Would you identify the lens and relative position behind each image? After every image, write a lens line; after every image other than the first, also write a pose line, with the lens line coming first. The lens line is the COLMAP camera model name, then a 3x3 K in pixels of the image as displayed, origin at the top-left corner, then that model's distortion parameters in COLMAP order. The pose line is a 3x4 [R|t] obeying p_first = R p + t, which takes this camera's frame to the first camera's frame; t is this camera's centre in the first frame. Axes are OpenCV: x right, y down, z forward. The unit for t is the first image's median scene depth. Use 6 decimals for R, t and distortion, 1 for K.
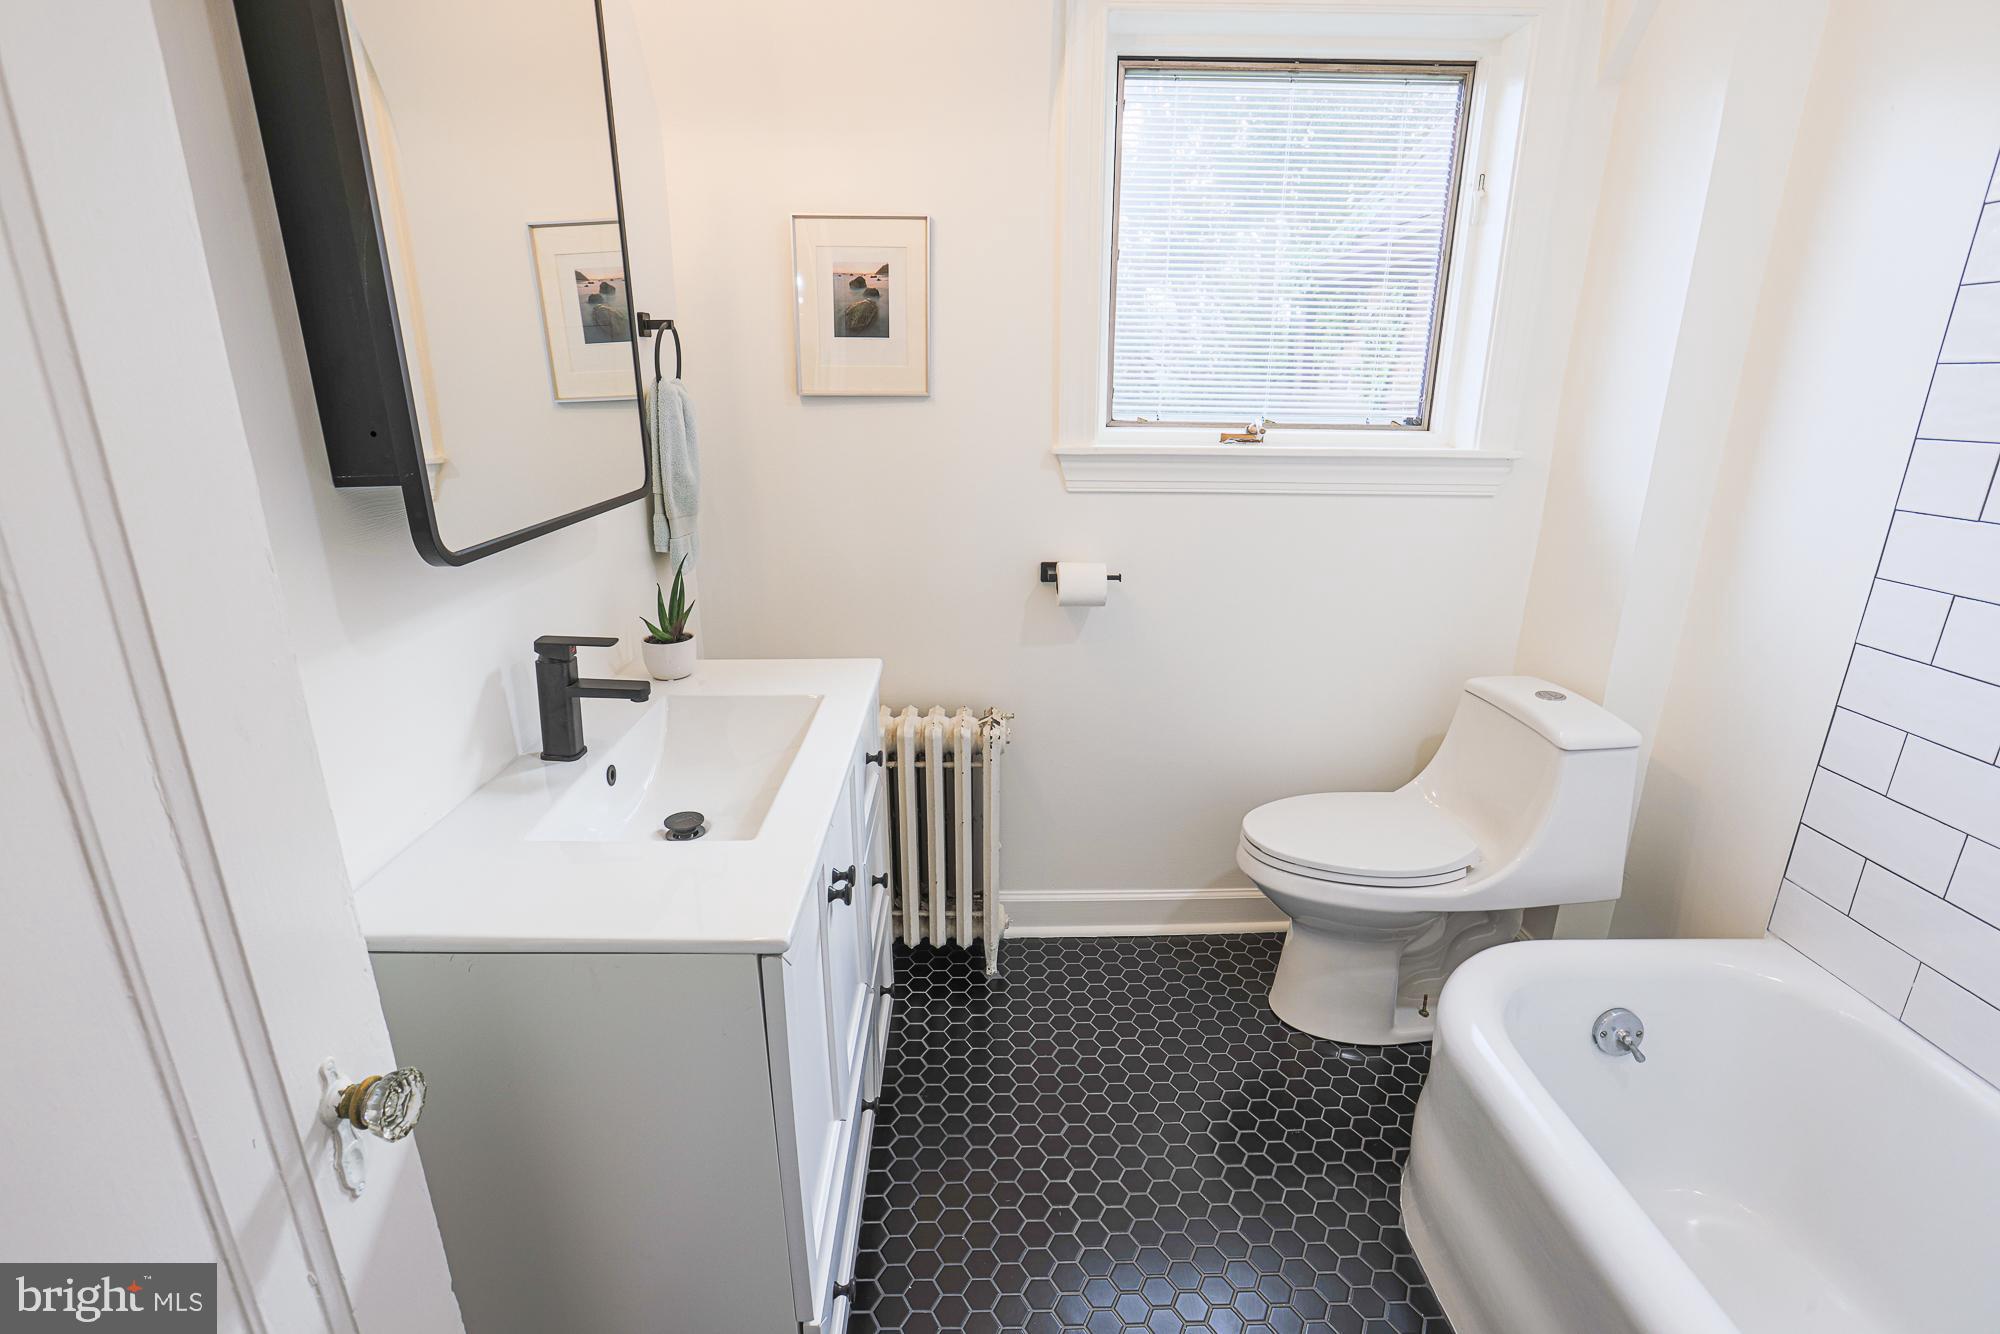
lens RADIAL K [[924.6, 0, 1000.0], [0, 924.6, 667.0], [0, 0, 1]] dist [-0.058283, 0.026249]
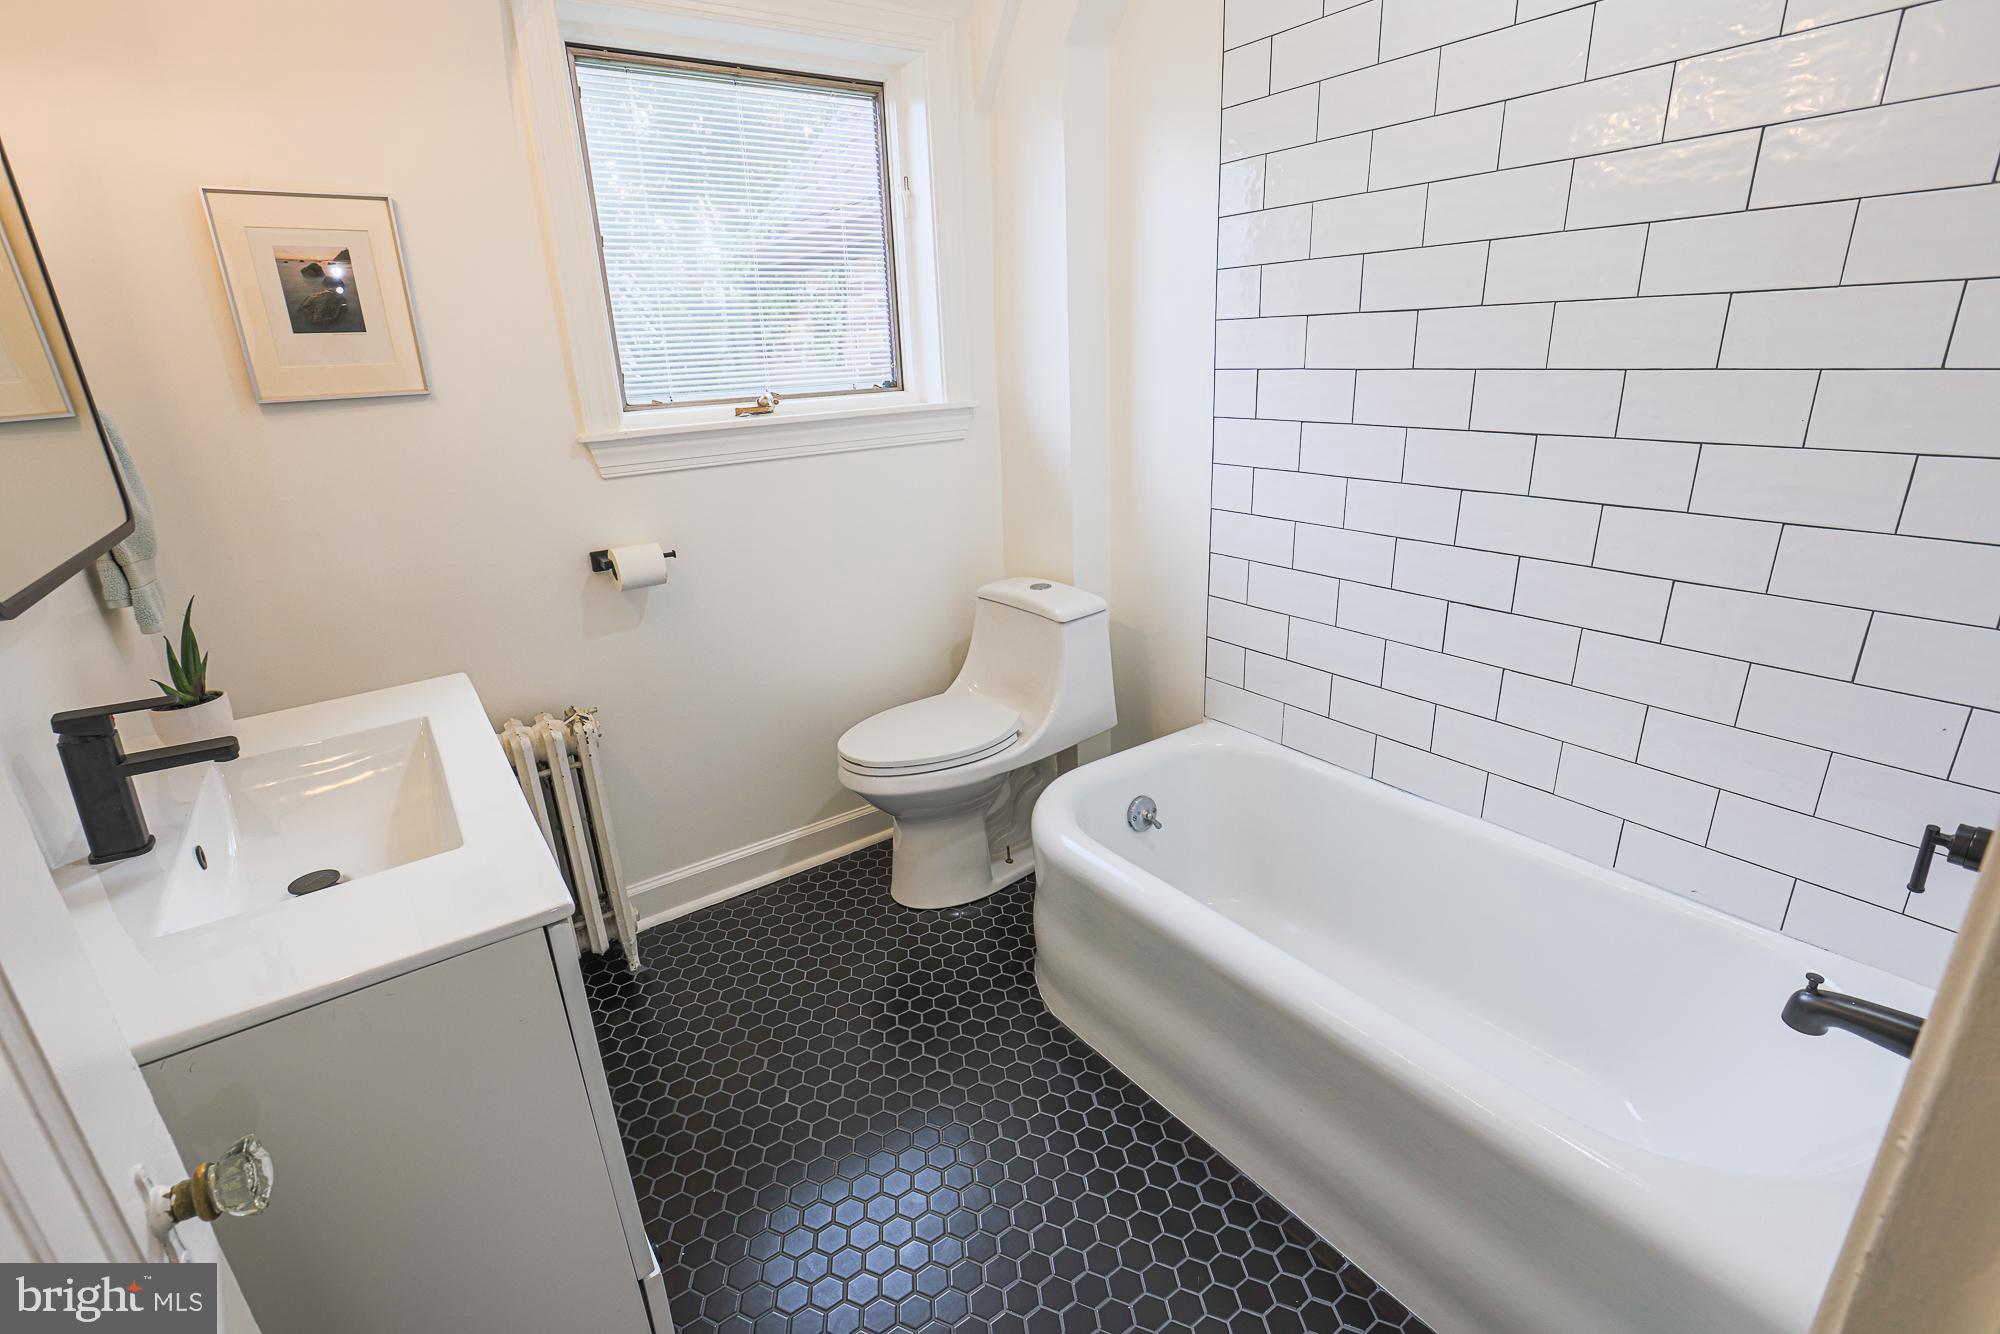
lens RADIAL K [[945.5, 0, 1008.9], [0, 945.5, 670.5], [0, 0, 1]] dist [-0.068306, 0.044085]
pose [[0.812932, -0.223556, 0.537740, -0.167242], [0.215884, 0.973278, 0.078260, 0.031188], [-0.540866, 0.052470, 0.839471, -0.087988]]
